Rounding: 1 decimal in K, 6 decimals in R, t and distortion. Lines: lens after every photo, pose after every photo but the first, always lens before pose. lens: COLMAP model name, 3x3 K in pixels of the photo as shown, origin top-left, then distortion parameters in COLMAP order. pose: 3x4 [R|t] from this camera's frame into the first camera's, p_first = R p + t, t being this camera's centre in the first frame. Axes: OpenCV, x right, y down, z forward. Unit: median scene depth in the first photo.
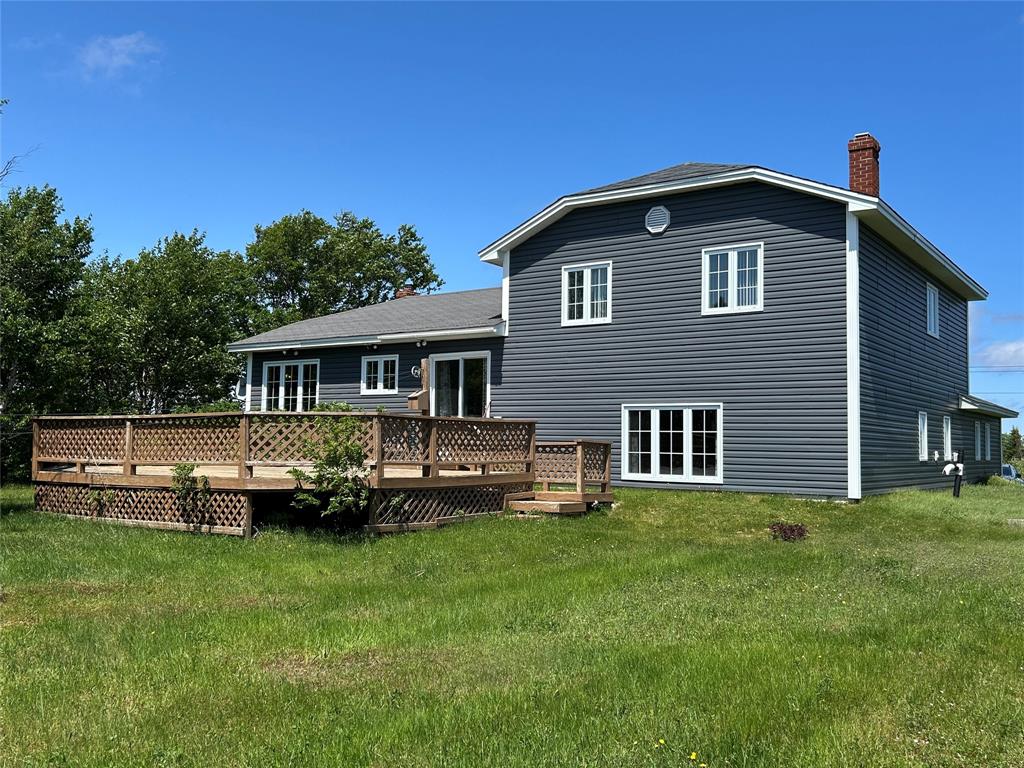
lens RADIAL K [[933.5, 0, 512.0], [0, 933.5, 384.6], [0, 0, 1]] dist [0.007784, 0.000000]
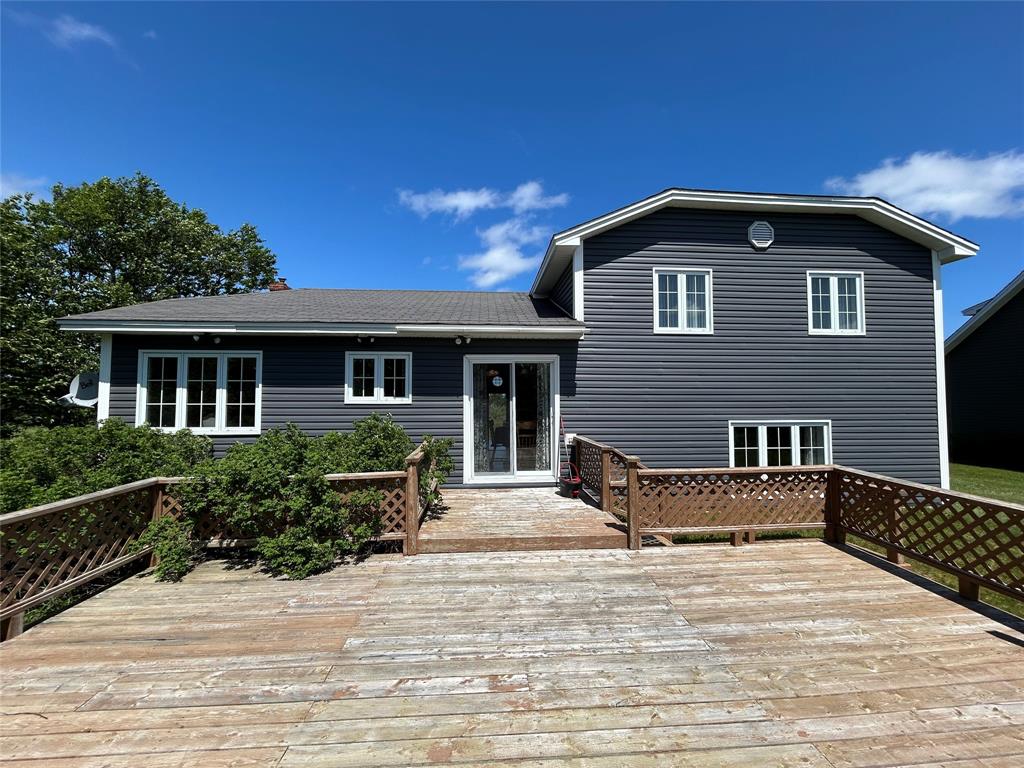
lens RADIAL K [[422.9, 0, 514.4], [0, 422.9, 384.4], [0, 0, 1]] dist [-0.017017, 0.001268]
pose [[0.782020, 0.006674, 0.623218, -0.287346], [-0.030125, 0.999179, 0.027102, -0.018739], [-0.622525, -0.039969, 0.781579, 0.711349]]
